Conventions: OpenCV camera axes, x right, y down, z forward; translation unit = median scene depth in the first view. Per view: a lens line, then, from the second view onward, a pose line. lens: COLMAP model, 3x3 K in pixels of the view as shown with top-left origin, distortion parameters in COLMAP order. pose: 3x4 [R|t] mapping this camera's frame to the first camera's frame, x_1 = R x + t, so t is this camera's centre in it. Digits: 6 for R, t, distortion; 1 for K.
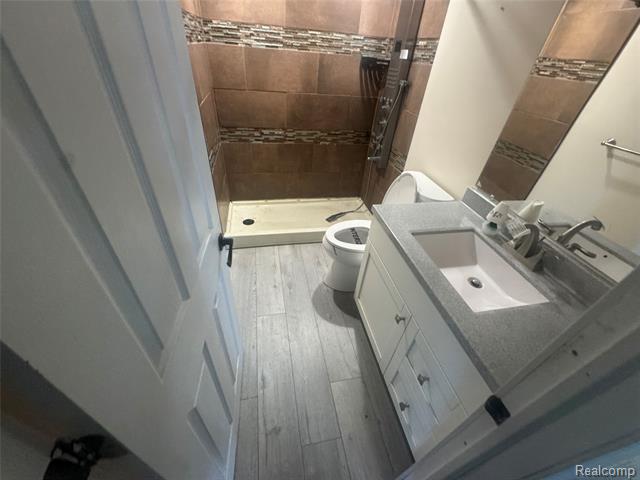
lens RADIAL K [[255.4, 0, 319.1], [0, 255.4, 239.9], [0, 0, 1]] dist [-0.000898, -0.000175]
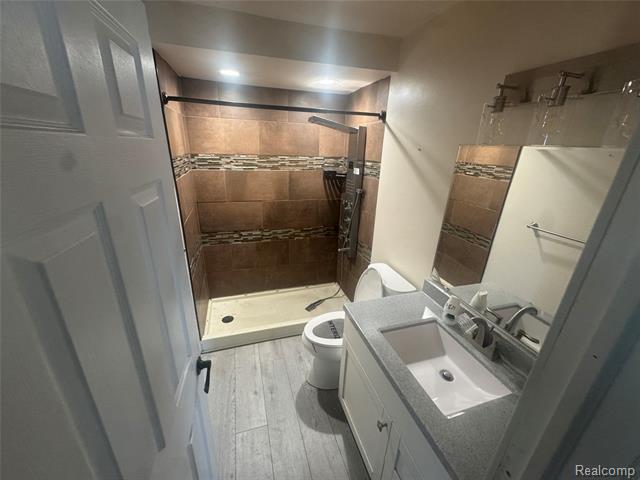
lens RADIAL K [[255.4, 0, 319.7], [0, 255.4, 239.2], [0, 0, 1]] dist [-0.000898, -0.000175]
pose [[0.994004, -0.072341, 0.081992, 0.028301], [0.092597, 0.955714, -0.279349, -0.077801], [-0.058153, 0.285267, 0.956682, -0.085948]]
